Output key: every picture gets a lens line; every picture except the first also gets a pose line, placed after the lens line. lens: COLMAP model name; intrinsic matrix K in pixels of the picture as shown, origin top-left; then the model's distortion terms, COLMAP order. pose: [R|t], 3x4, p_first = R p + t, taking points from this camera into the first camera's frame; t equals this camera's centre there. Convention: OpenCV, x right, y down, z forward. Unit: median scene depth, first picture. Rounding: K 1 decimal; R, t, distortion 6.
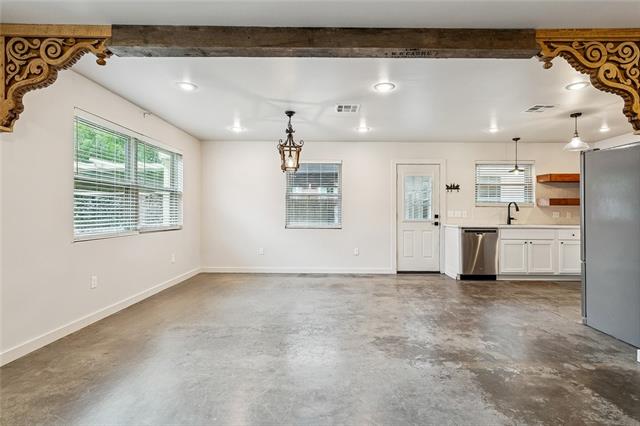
lens RADIAL K [[313.8, 0, 328.6], [0, 313.8, 212.8], [0, 0, 1]] dist [0.001985, 0.000597]
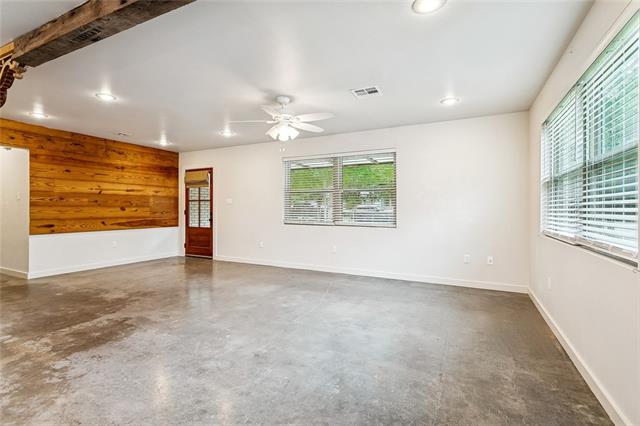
lens RADIAL K [[303.3, 0, 316.6], [0, 303.3, 206.7], [0, 0, 1]] dist [0.000434, 0.000563]
pose [[-0.893382, 0.002359, 0.449291, -0.414786], [-0.001086, 0.999972, -0.007410, 0.001076], [-0.449296, -0.007108, -0.893355, 0.836259]]
